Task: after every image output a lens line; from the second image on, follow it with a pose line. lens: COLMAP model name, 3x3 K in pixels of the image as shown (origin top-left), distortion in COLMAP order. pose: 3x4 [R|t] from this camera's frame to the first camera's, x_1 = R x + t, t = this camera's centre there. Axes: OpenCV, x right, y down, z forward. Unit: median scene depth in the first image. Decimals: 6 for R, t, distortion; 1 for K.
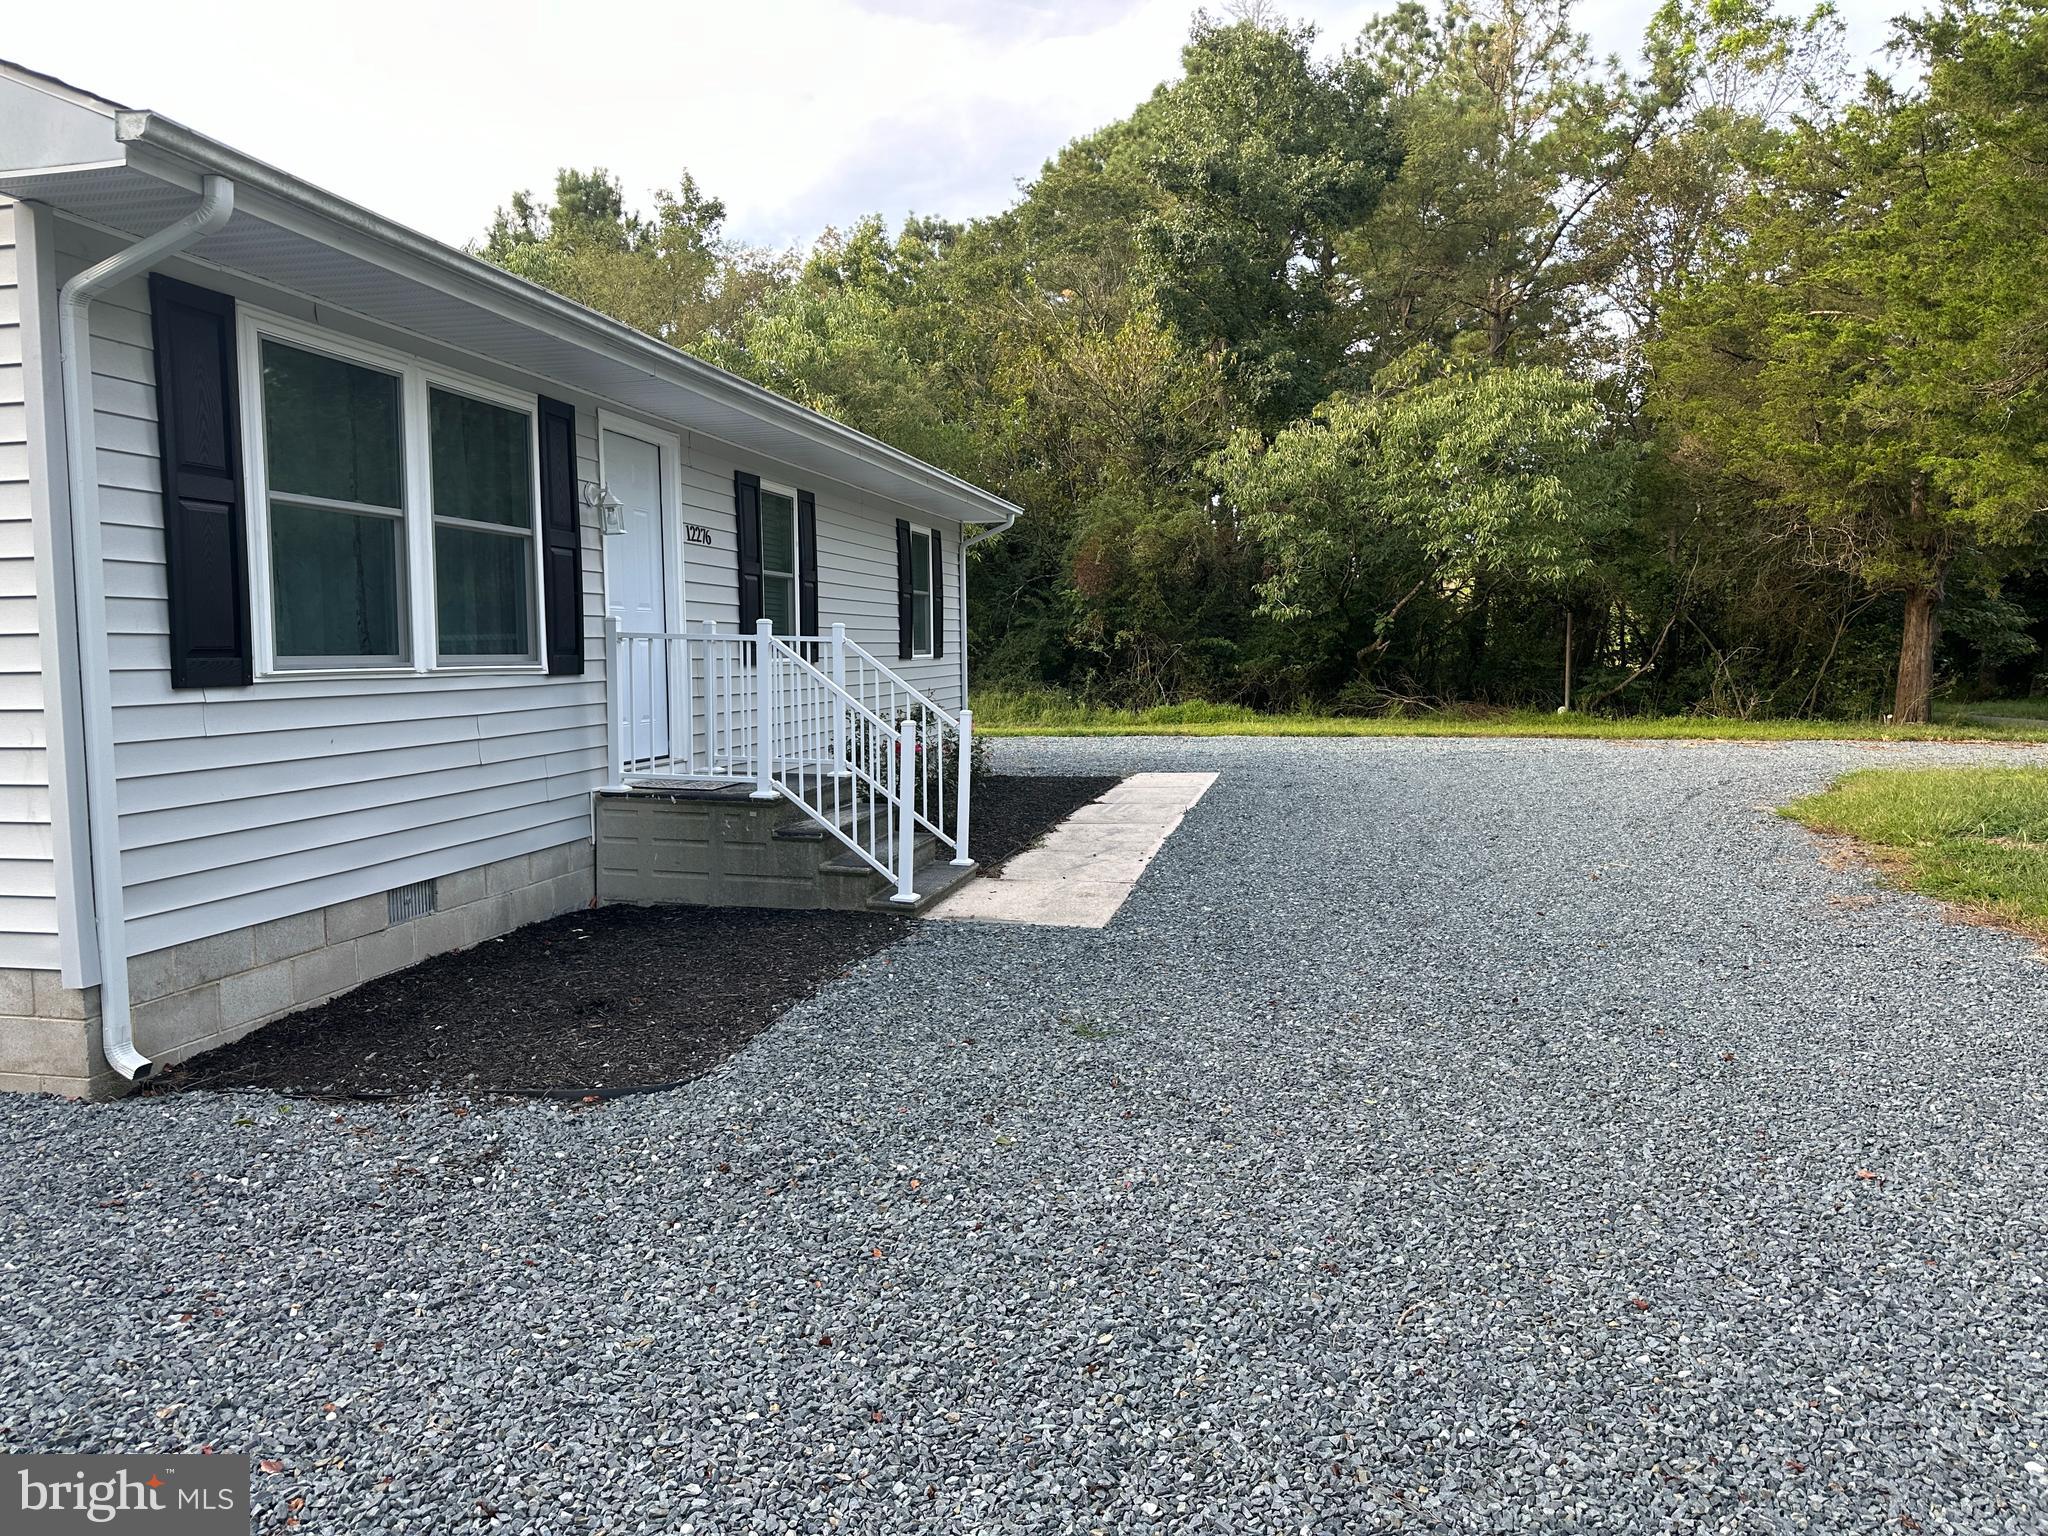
lens RADIAL K [[1457.2, 0, 1024.0], [0, 1457.2, 768.0], [0, 0, 1]] dist [0.179423, -0.286874]
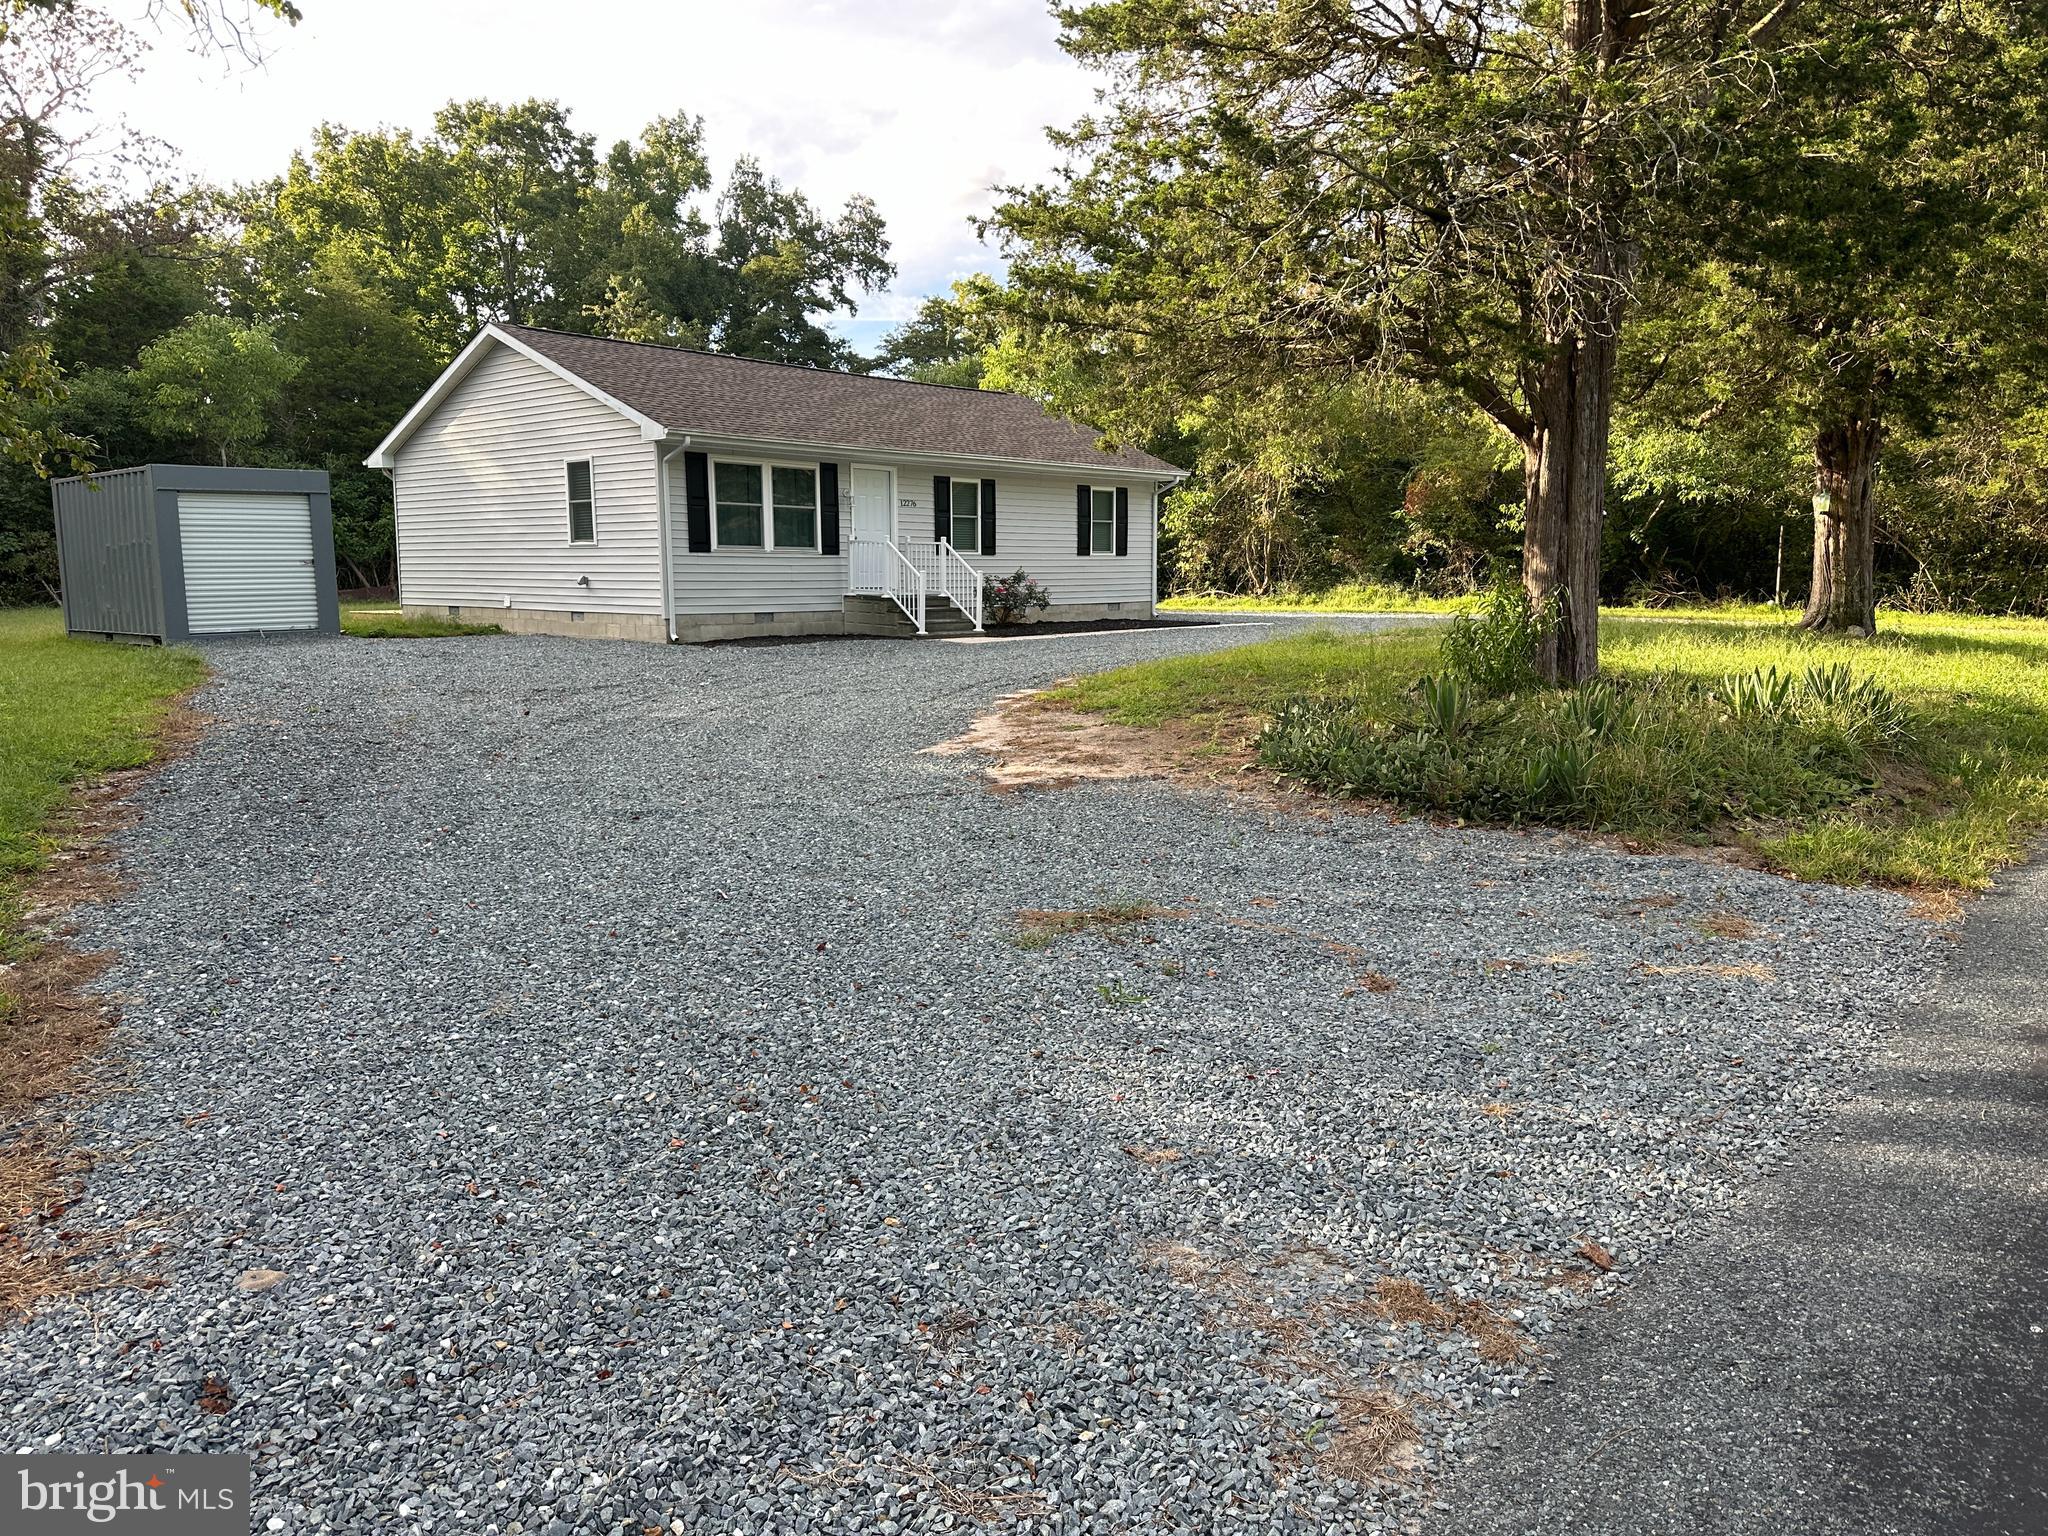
lens RADIAL K [[1457.2, 0, 1024.0], [0, 1457.2, 768.0], [0, 0, 1]] dist [0.179423, -0.286874]
pose [[0.865674, 0.074844, -0.494981, 1.650556], [-0.047268, 0.996564, 0.068018, 0.159073], [0.498371, -0.035485, 0.866237, -1.508193]]
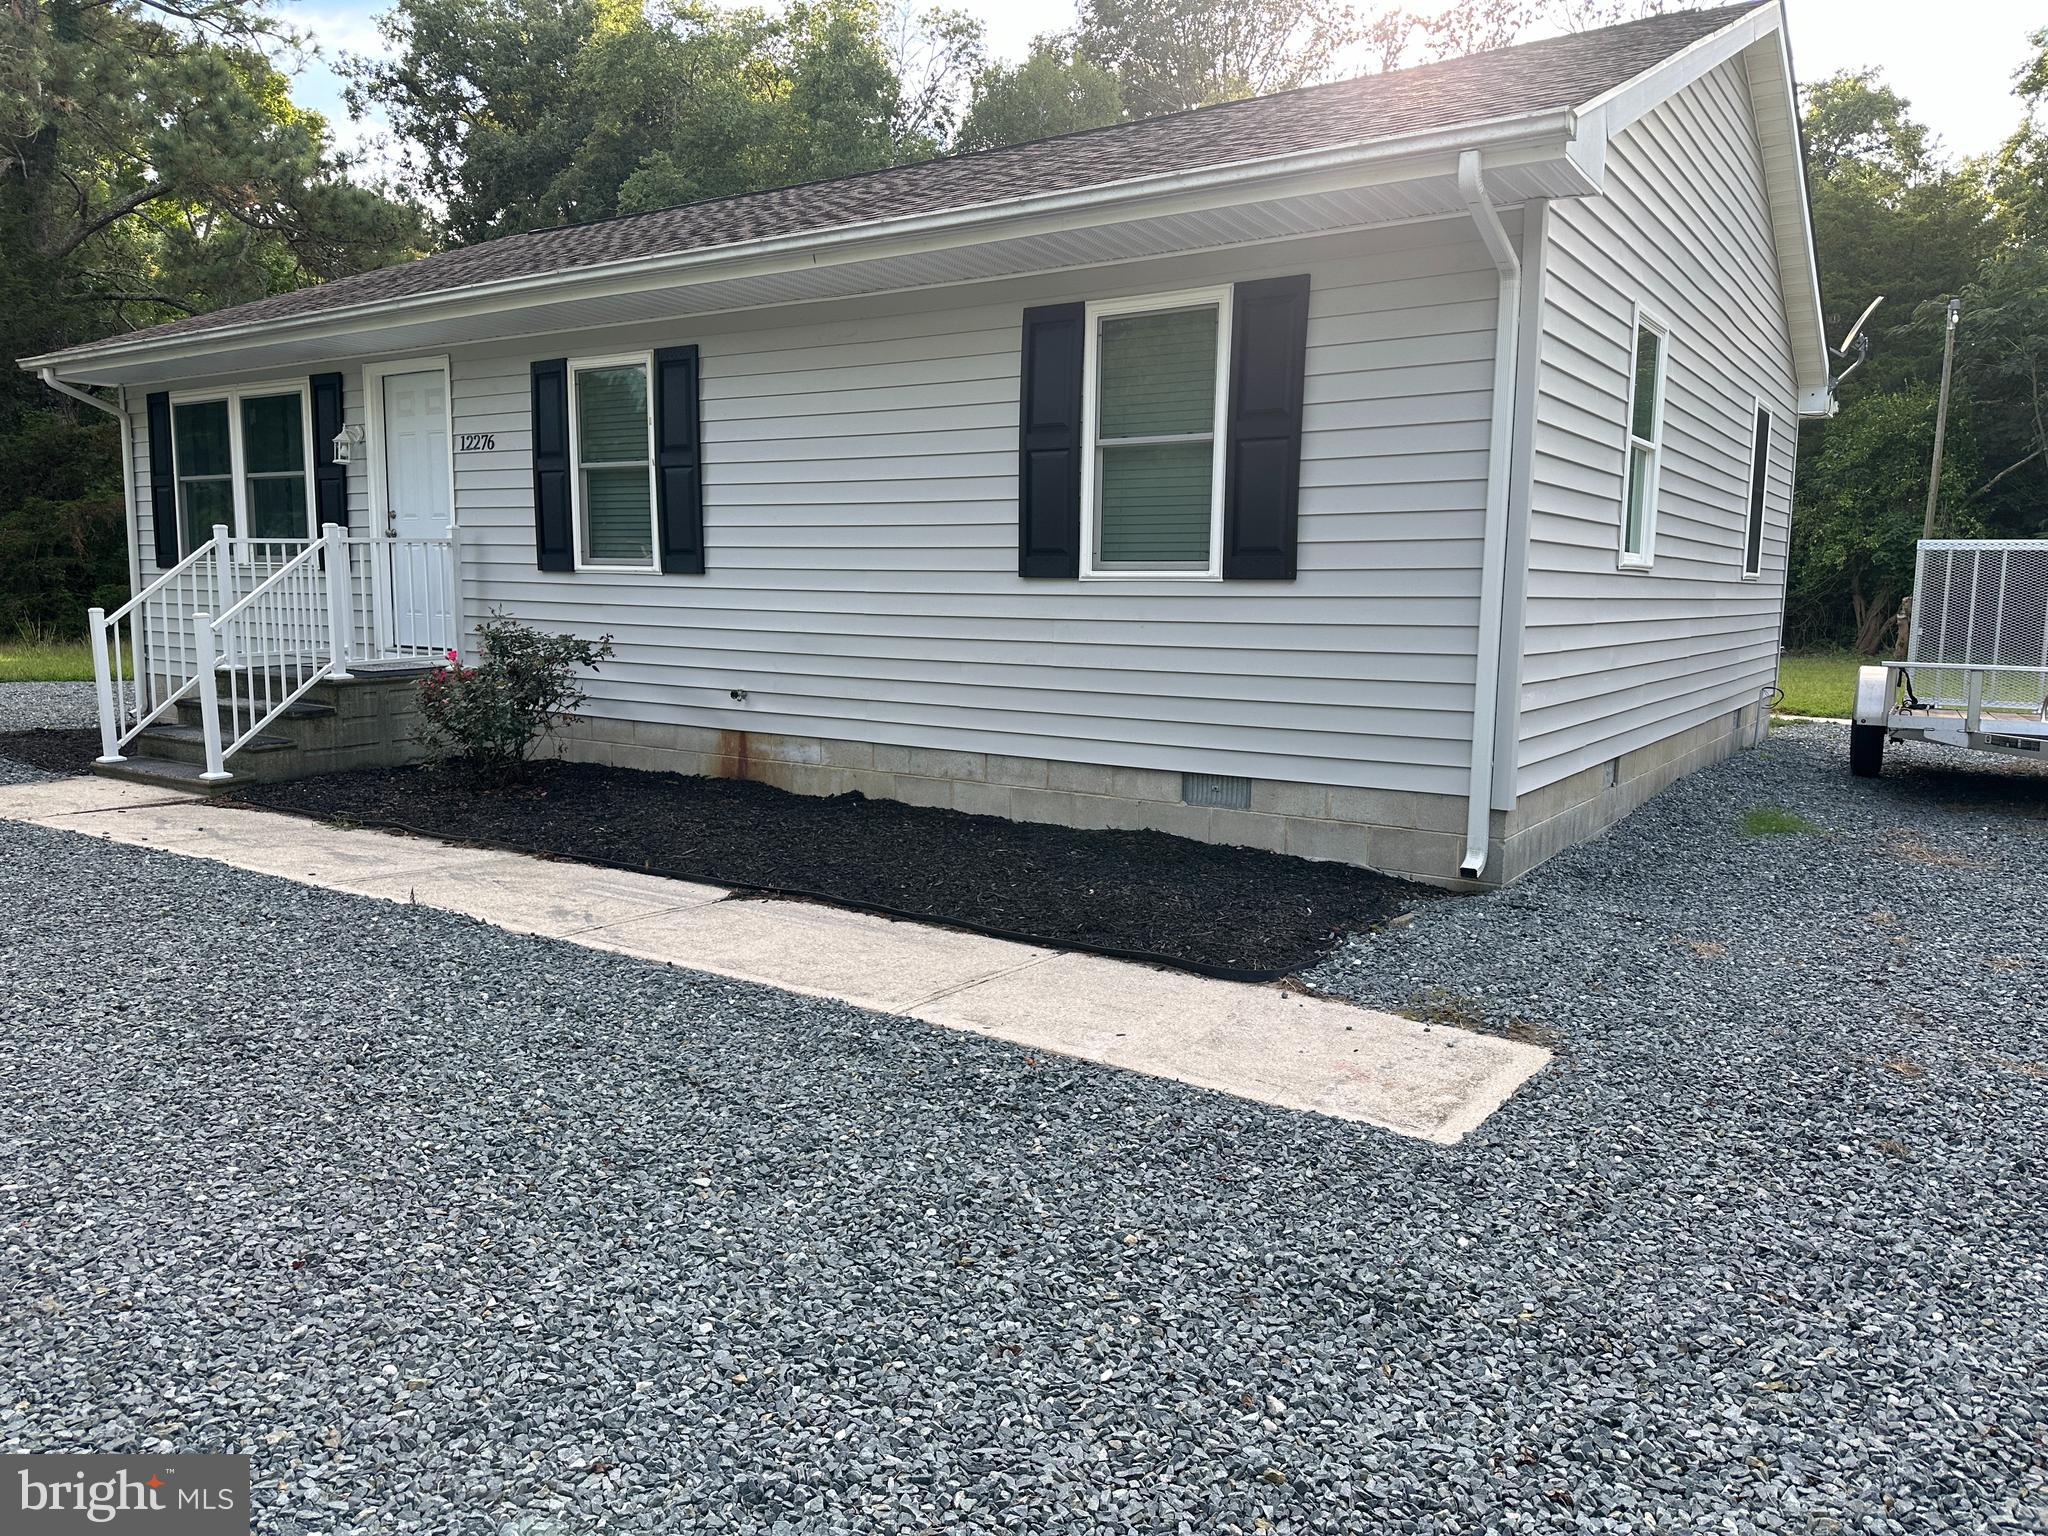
lens RADIAL K [[1457.2, 0, 1024.0], [0, 1457.2, 768.0], [0, 0, 1]] dist [0.179423, -0.286874]
pose [[-0.396076, 0.112155, -0.911343, 0.784432], [-0.089157, 0.983125, 0.159737, -0.173897], [0.913879, 0.144520, -0.379393, 2.296569]]
